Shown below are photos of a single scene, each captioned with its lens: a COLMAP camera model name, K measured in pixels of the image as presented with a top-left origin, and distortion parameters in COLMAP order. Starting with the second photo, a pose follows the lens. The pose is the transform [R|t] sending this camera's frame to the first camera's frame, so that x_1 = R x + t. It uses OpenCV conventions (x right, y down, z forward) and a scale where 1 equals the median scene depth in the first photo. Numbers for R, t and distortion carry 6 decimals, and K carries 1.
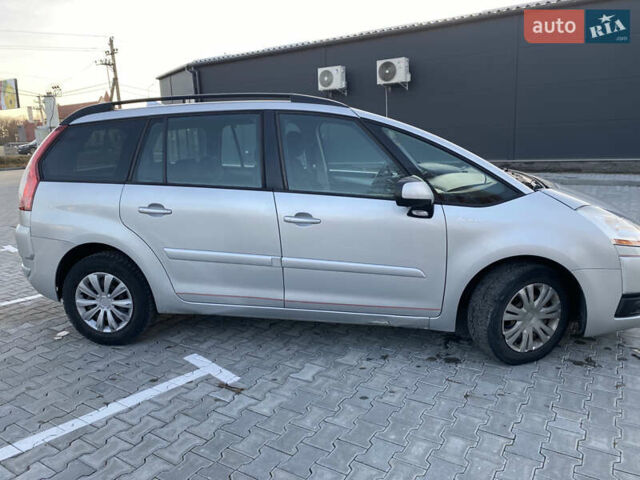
lens RADIAL K [[481.4, 0, 320.9], [0, 481.4, 237.6], [0, 0, 1]] dist [0.027724, -0.033812]
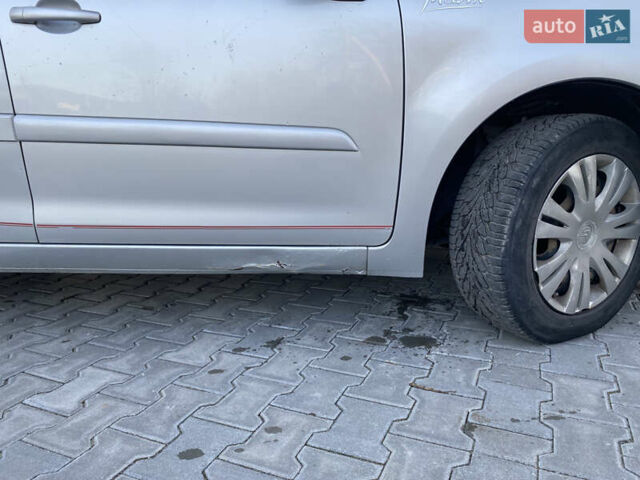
lens RADIAL K [[481.4, 0, 319.0], [0, 481.4, 239.7], [0, 0, 1]] dist [0.027724, -0.033812]
pose [[0.992586, -0.028796, 0.118081, 0.132088], [0.029289, 0.999568, -0.002441, 0.162591], [-0.117960, 0.005881, 0.993001, 0.579033]]
